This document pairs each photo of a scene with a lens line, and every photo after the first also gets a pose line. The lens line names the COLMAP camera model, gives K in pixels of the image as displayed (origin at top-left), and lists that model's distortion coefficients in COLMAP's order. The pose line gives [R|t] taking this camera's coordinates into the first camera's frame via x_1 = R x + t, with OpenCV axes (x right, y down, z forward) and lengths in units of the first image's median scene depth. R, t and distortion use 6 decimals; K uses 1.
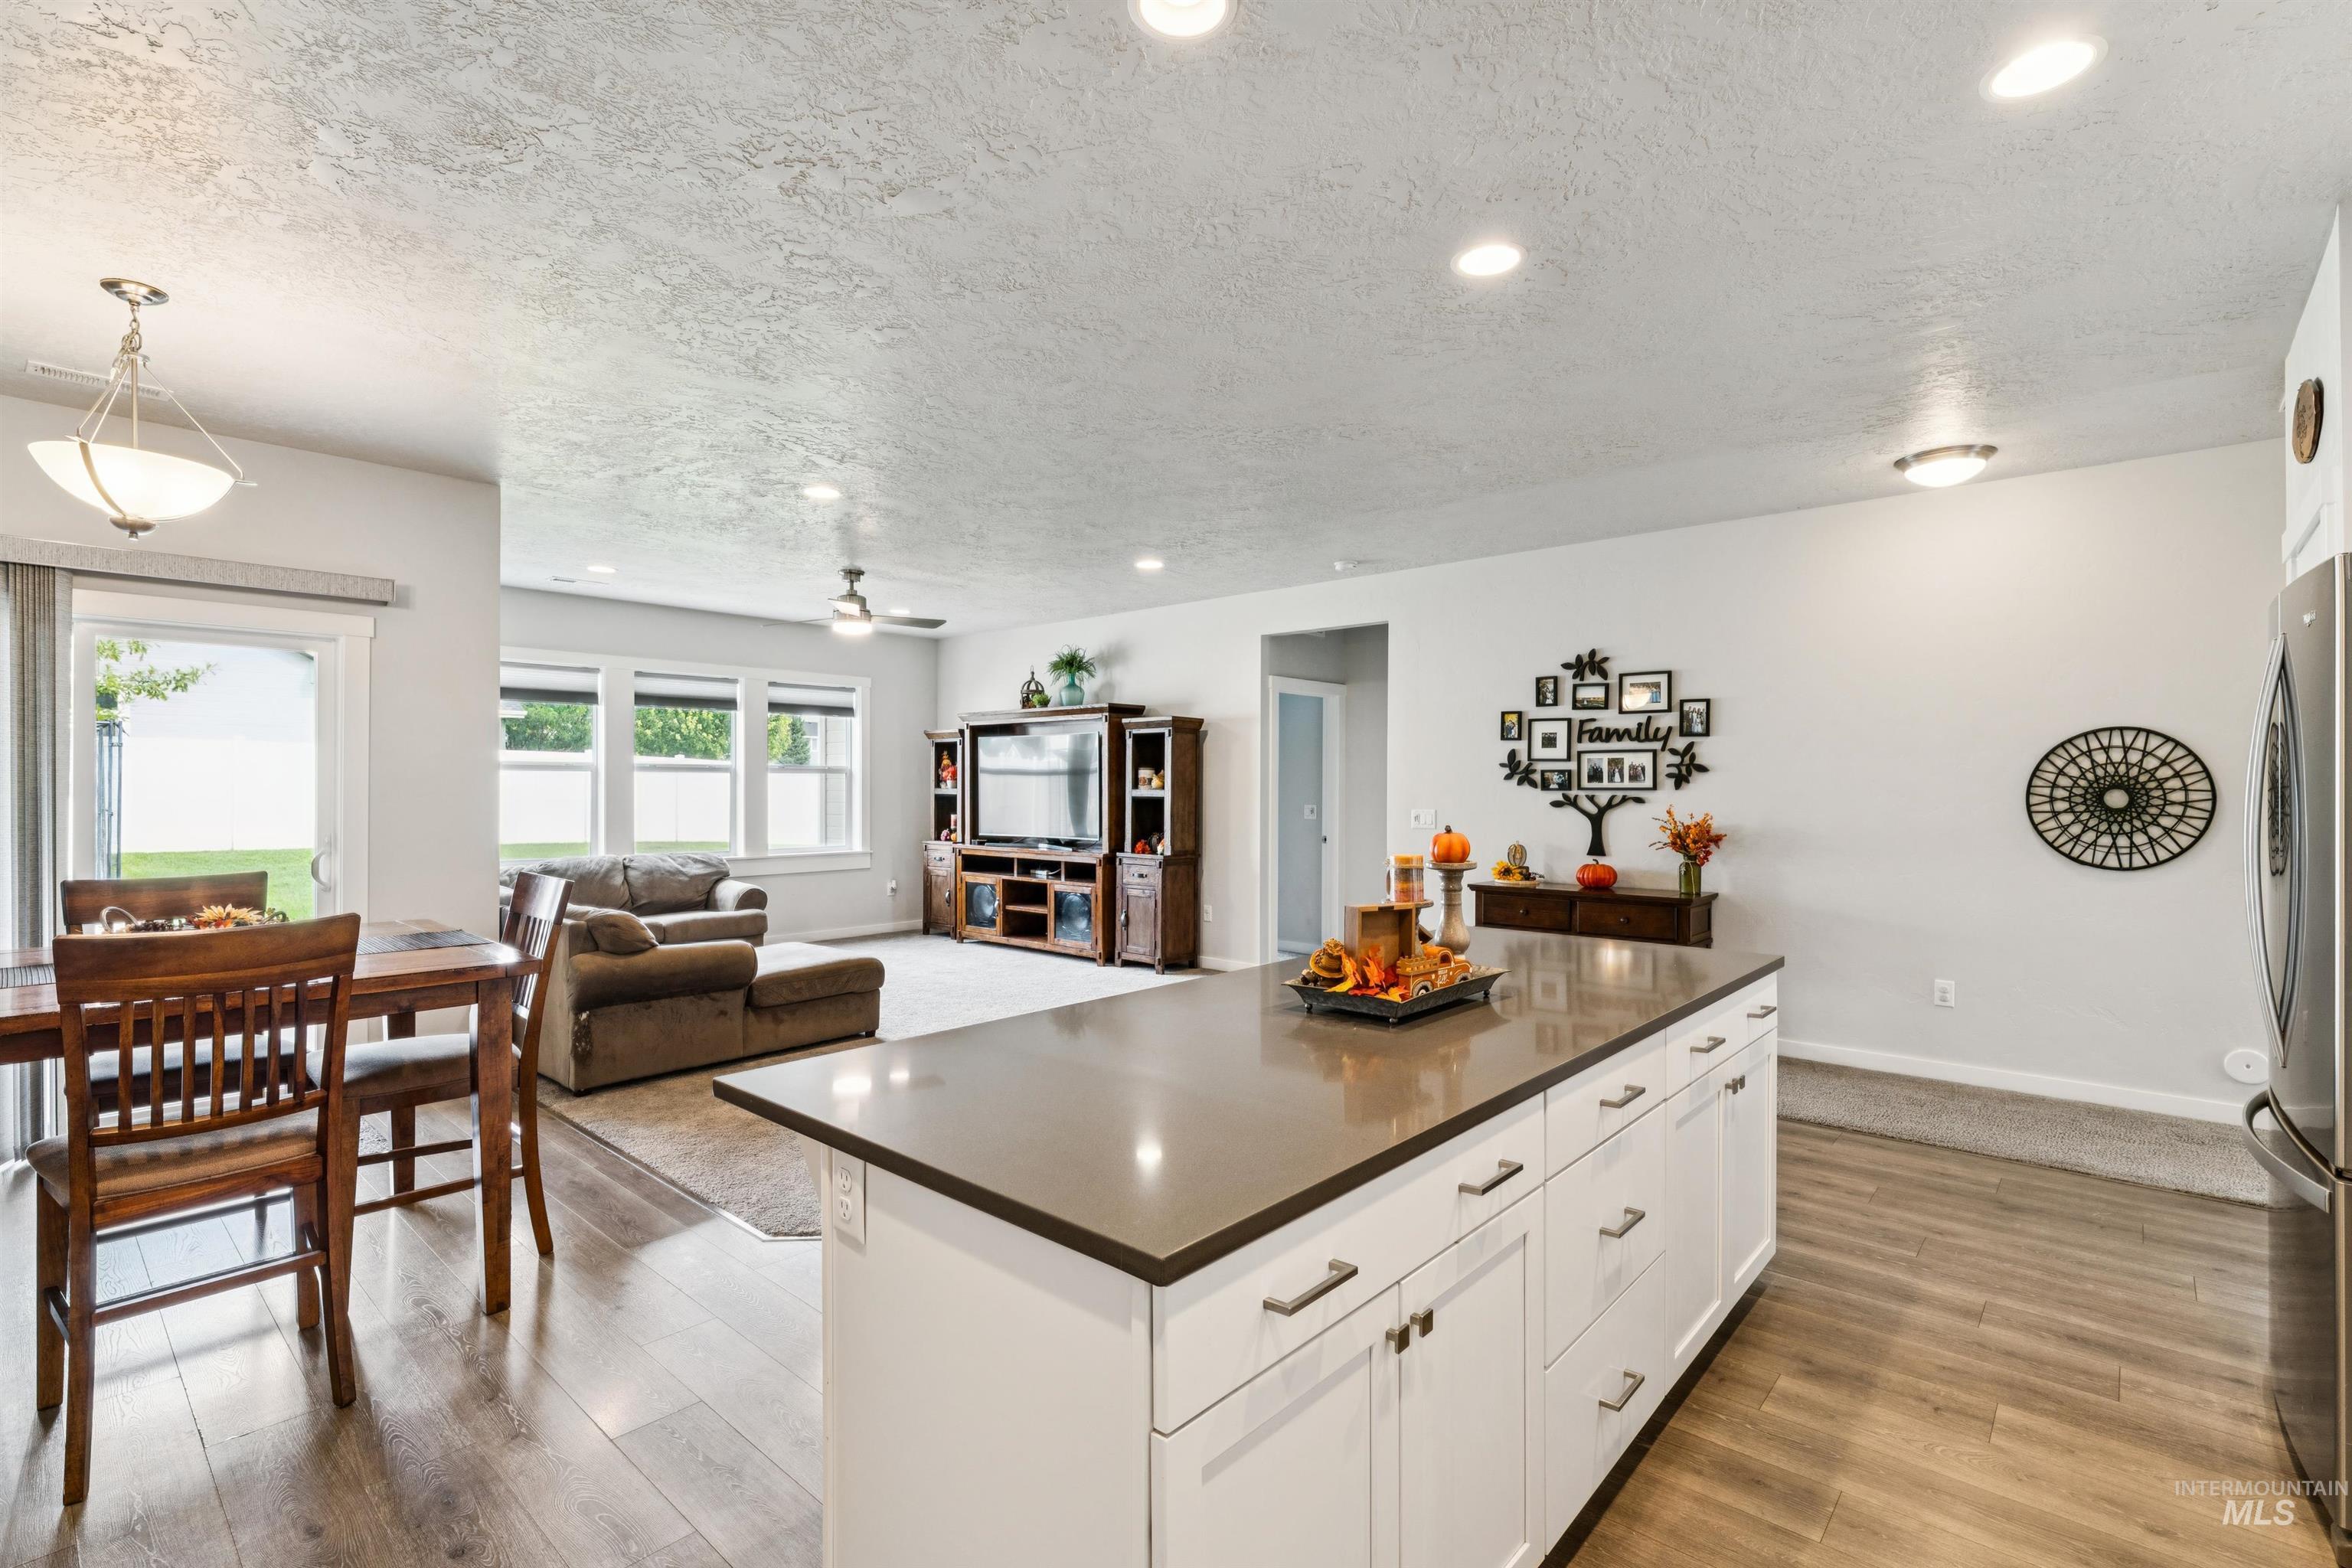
lens RADIAL K [[1064.3, 0, 1182.8], [0, 1064.3, 784.6], [0, 0, 1]] dist [-0.002153, -0.000158]
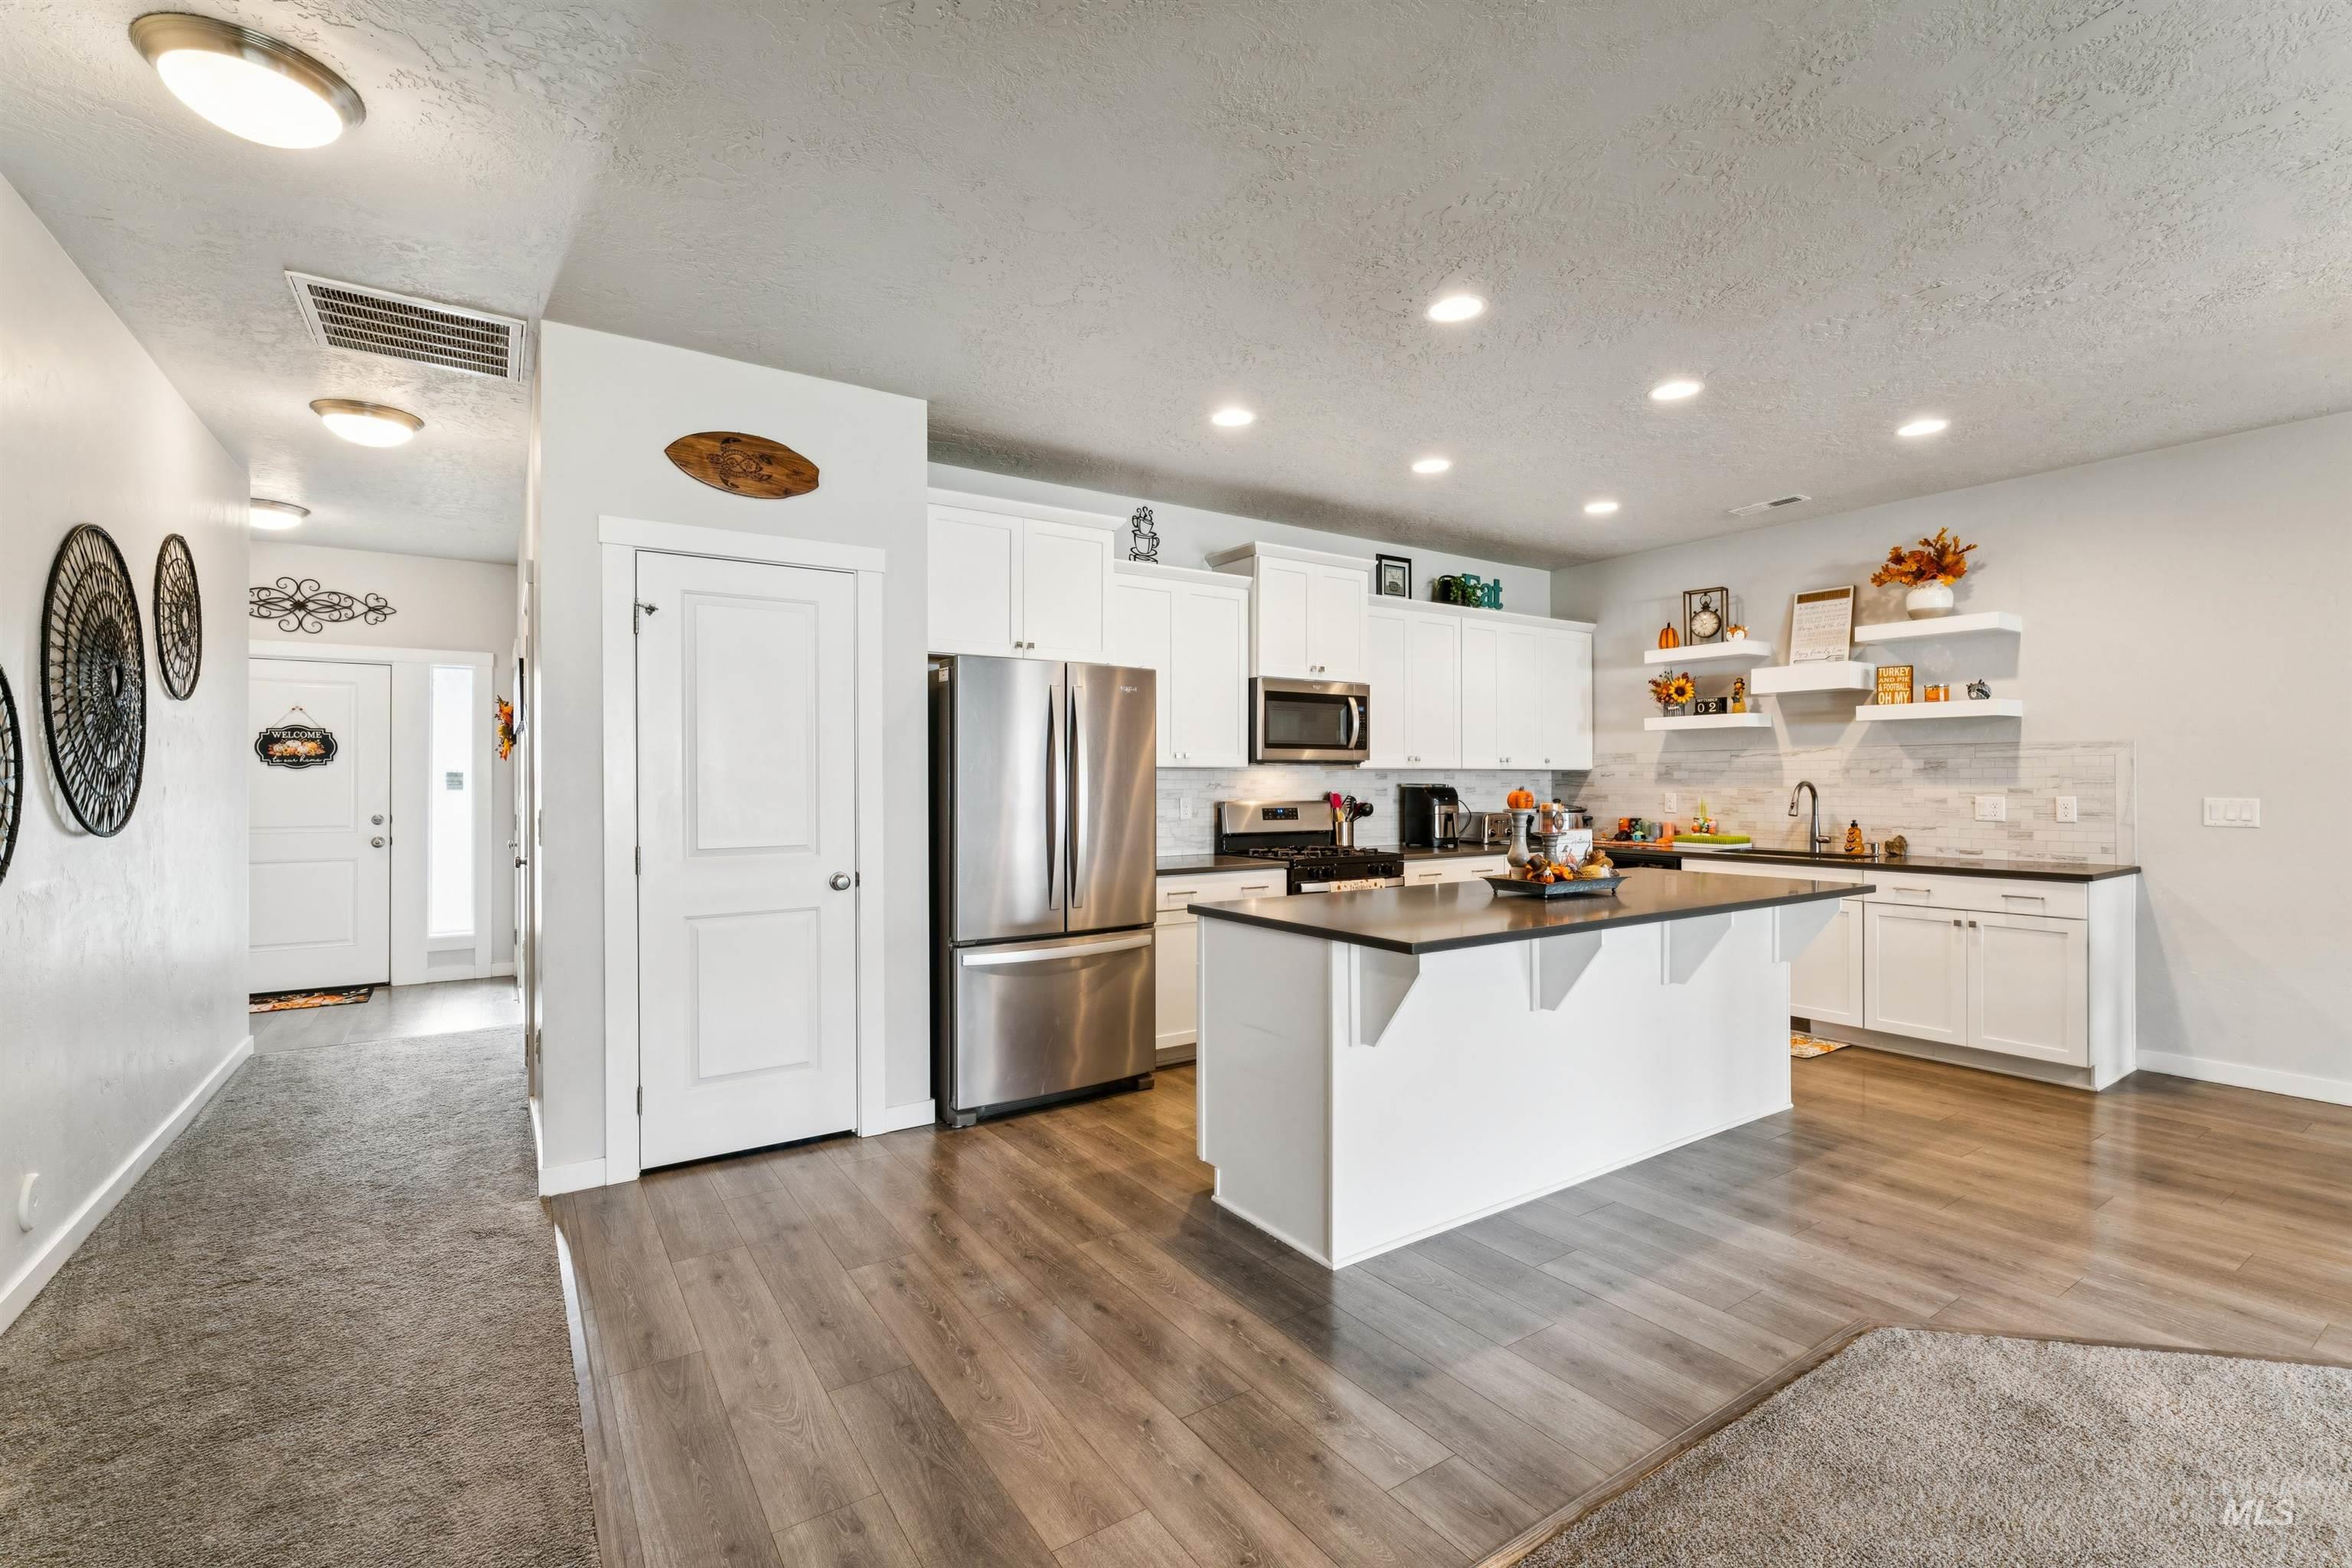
lens RADIAL K [[1024.8, 0, 1179.8], [0, 1024.8, 784.9], [0, 0, 1]] dist [-0.002635, 0.000787]
pose [[-0.968861, -0.000660, 0.247603, 0.121521], [0.000027, 0.999996, 0.002773, 0.010606], [-0.247604, 0.002694, -0.968858, 0.870138]]
